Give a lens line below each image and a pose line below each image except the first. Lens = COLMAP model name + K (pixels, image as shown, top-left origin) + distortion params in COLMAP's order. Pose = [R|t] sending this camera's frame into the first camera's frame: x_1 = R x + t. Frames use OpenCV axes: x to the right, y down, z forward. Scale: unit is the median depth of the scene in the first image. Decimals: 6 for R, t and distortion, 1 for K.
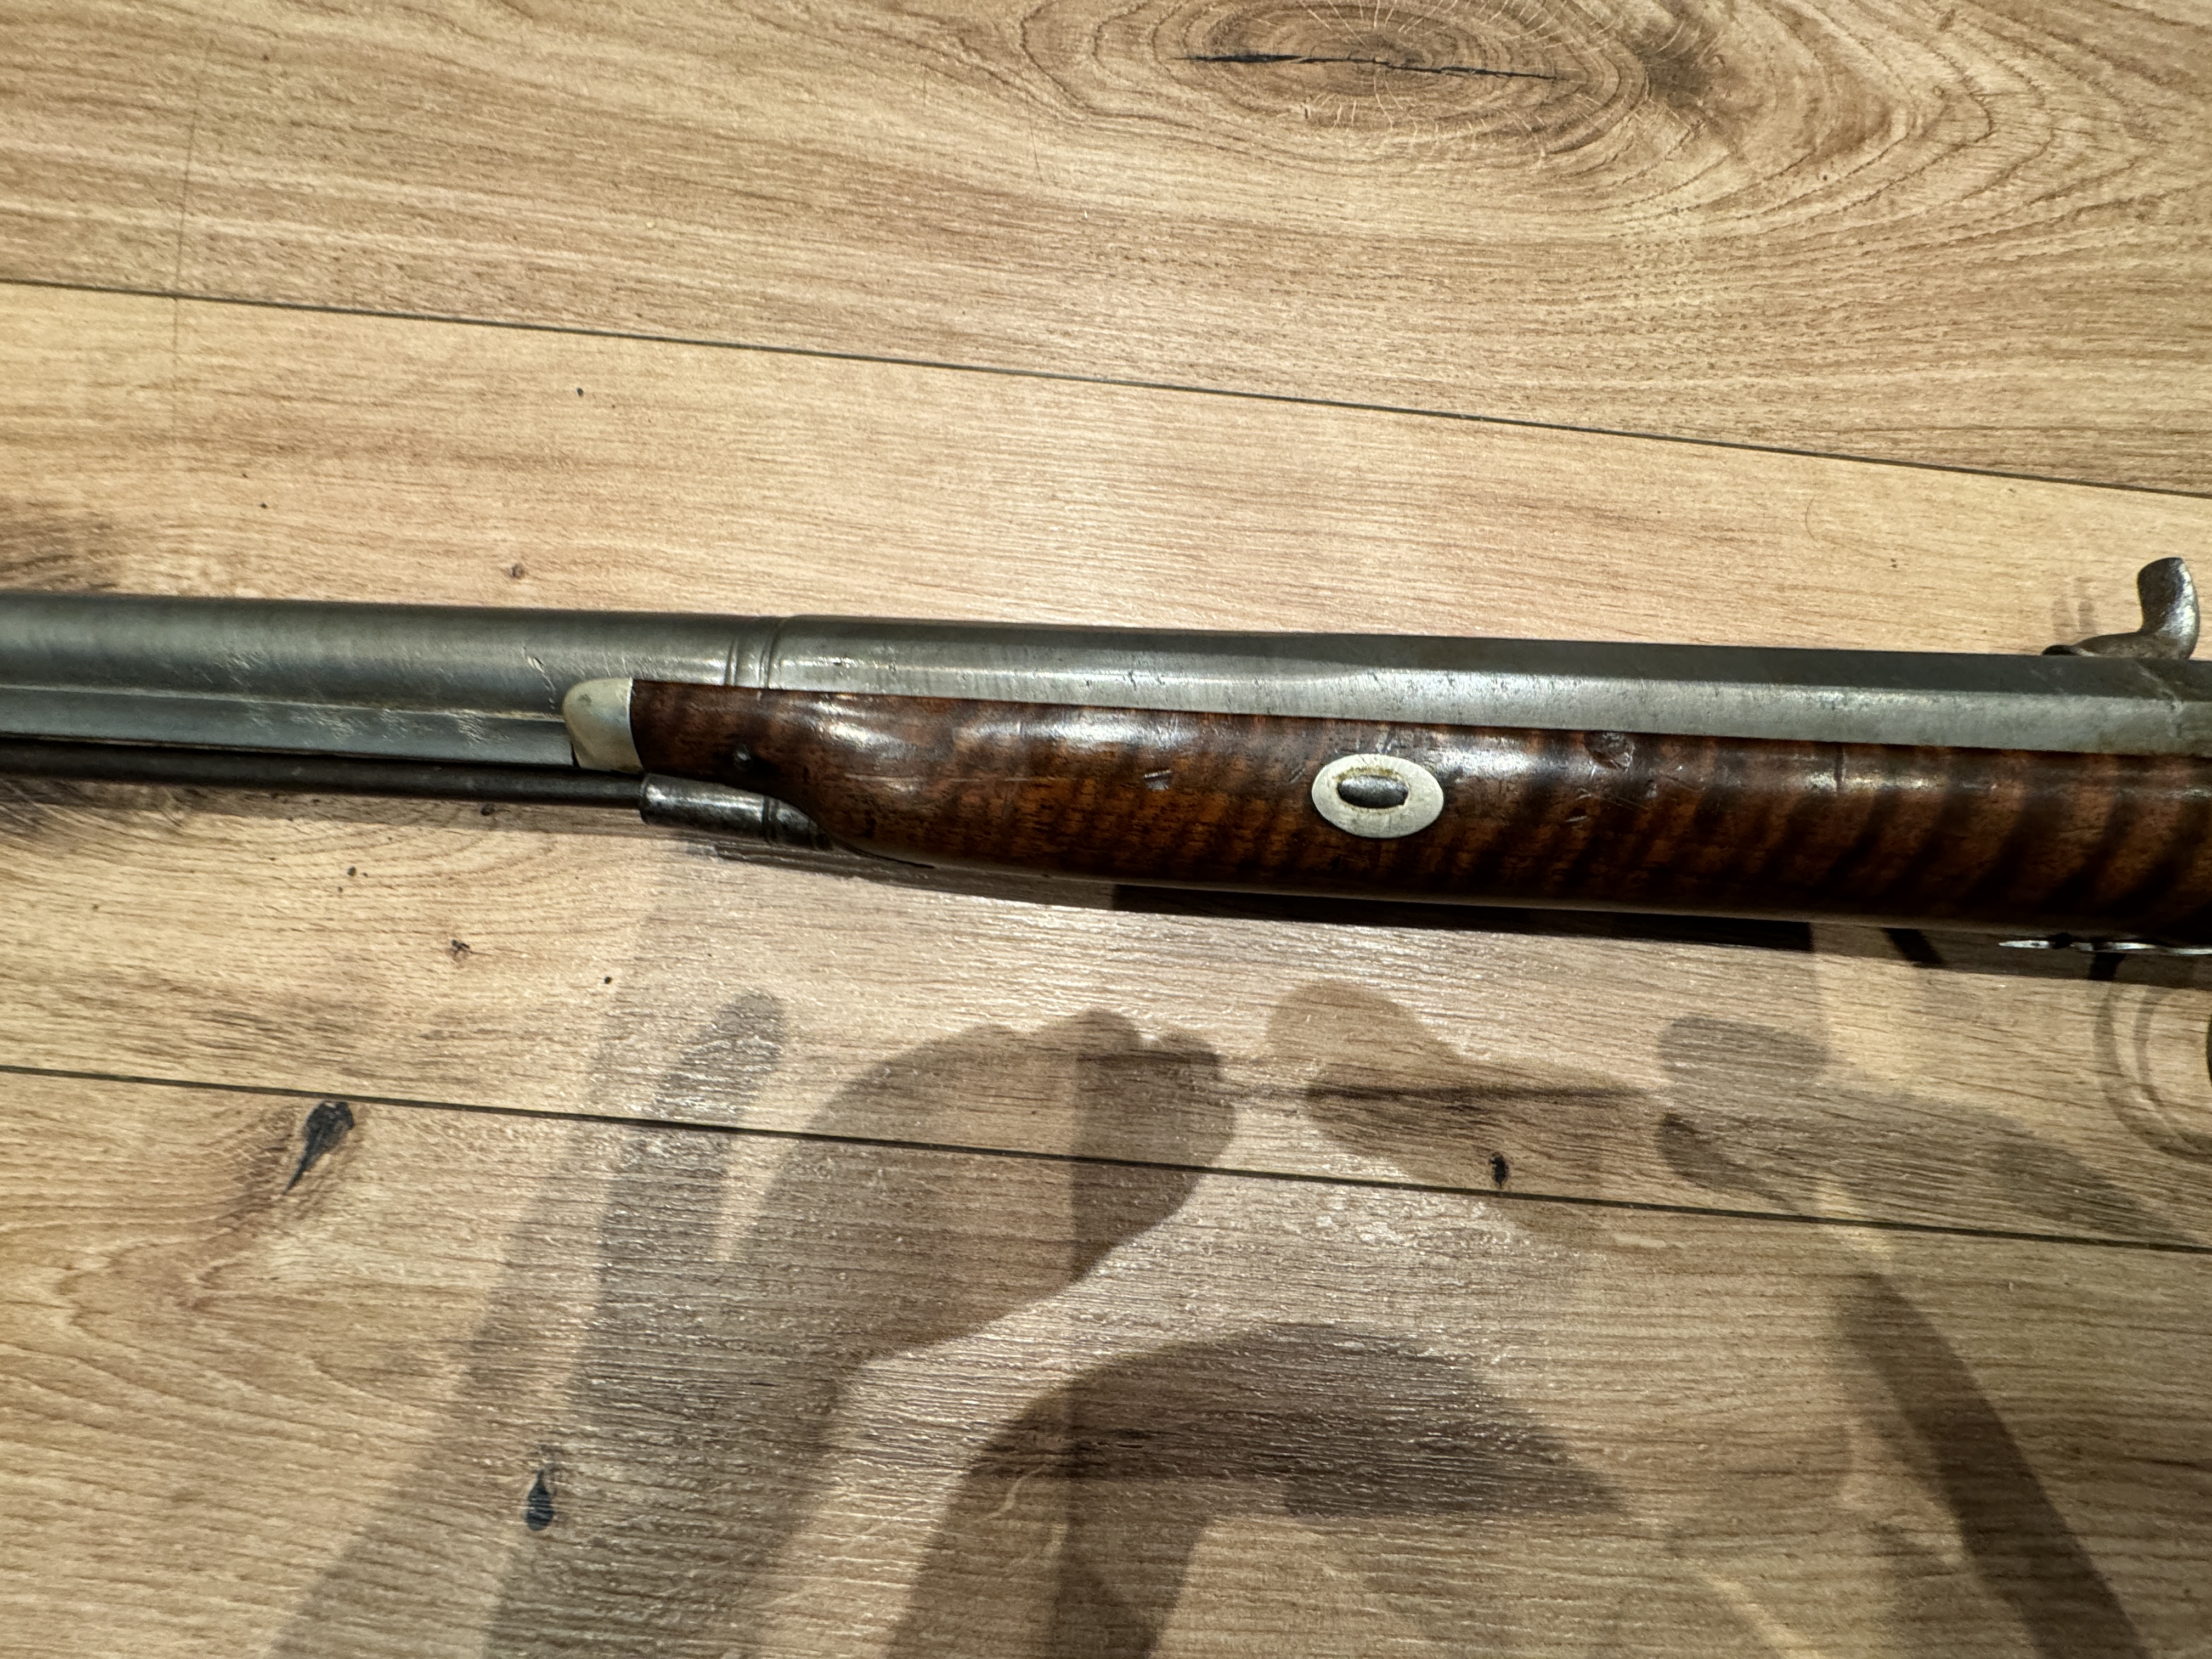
lens RADIAL K [[888.4, 0, 1106.0], [0, 888.4, 829.5], [0, 0, 1]] dist [-0.000886, 0.000471]
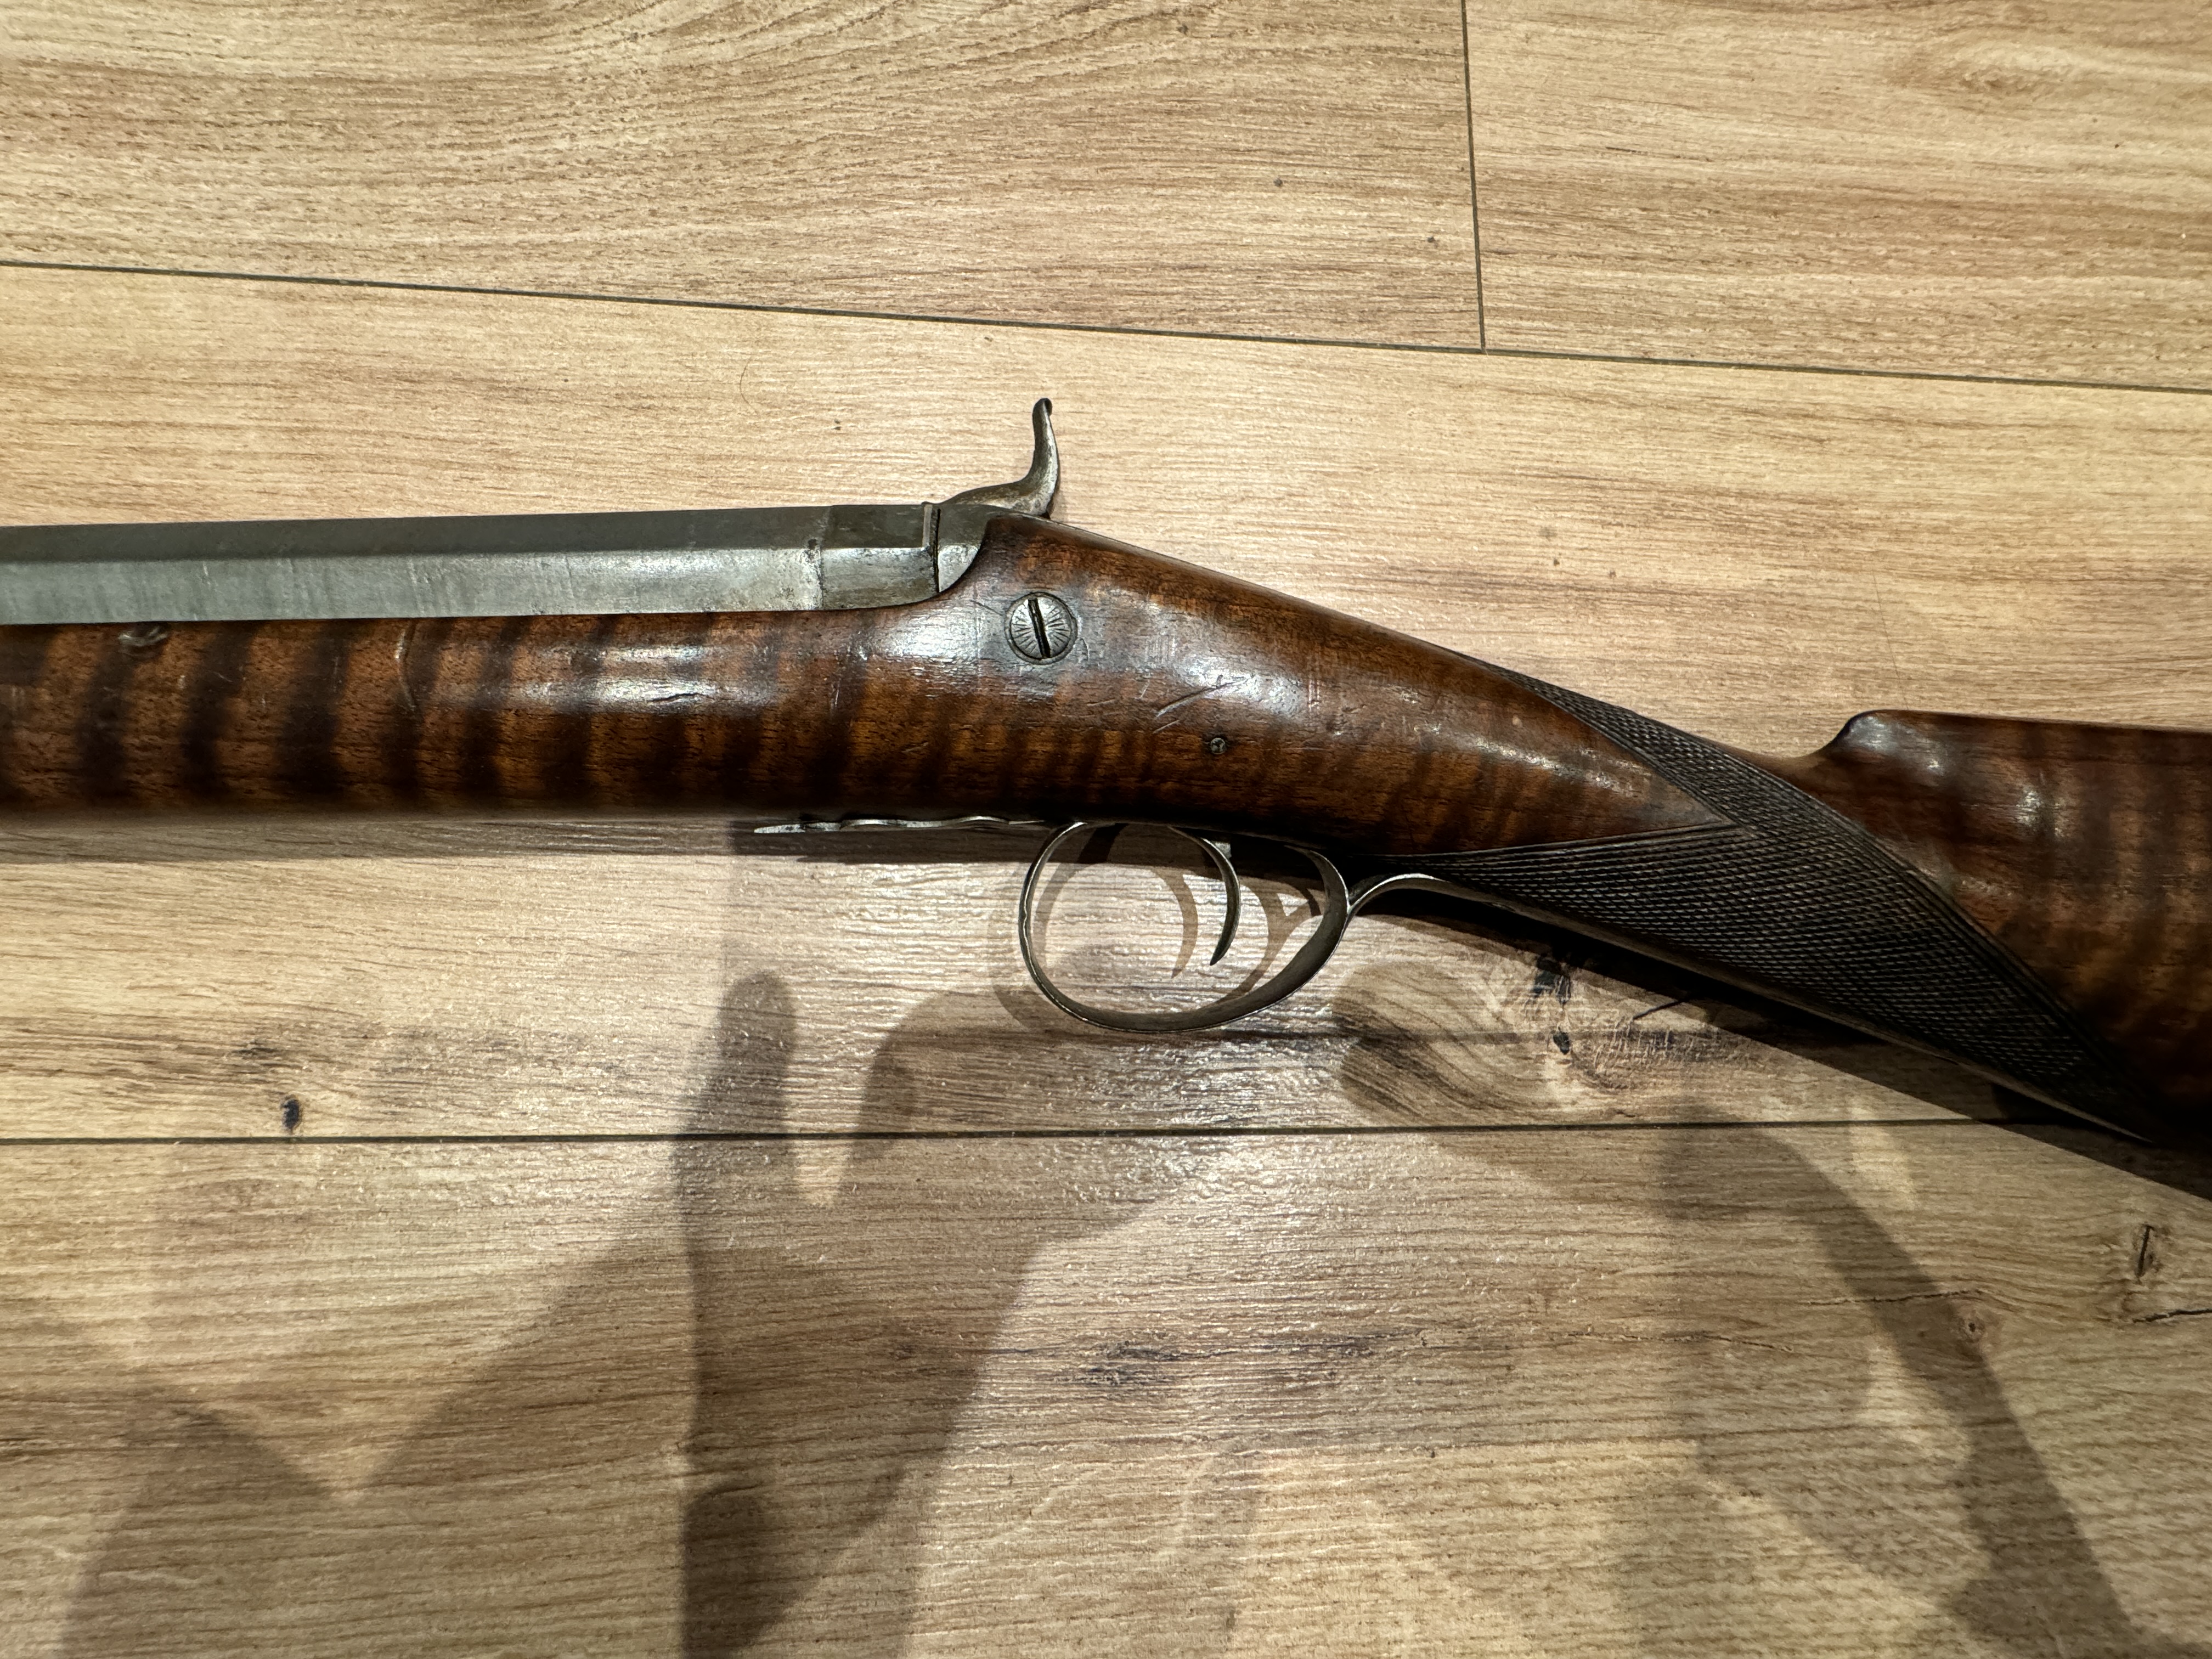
lens RADIAL K [[888.4, 0, 1106.0], [0, 888.4, 829.5], [0, 0, 1]] dist [-0.000886, 0.000471]
pose [[0.996612, -0.070956, 0.041585, 1.056061], [0.068536, 0.996020, 0.056989, 0.079216], [-0.045463, -0.053946, 0.997508, 0.049667]]
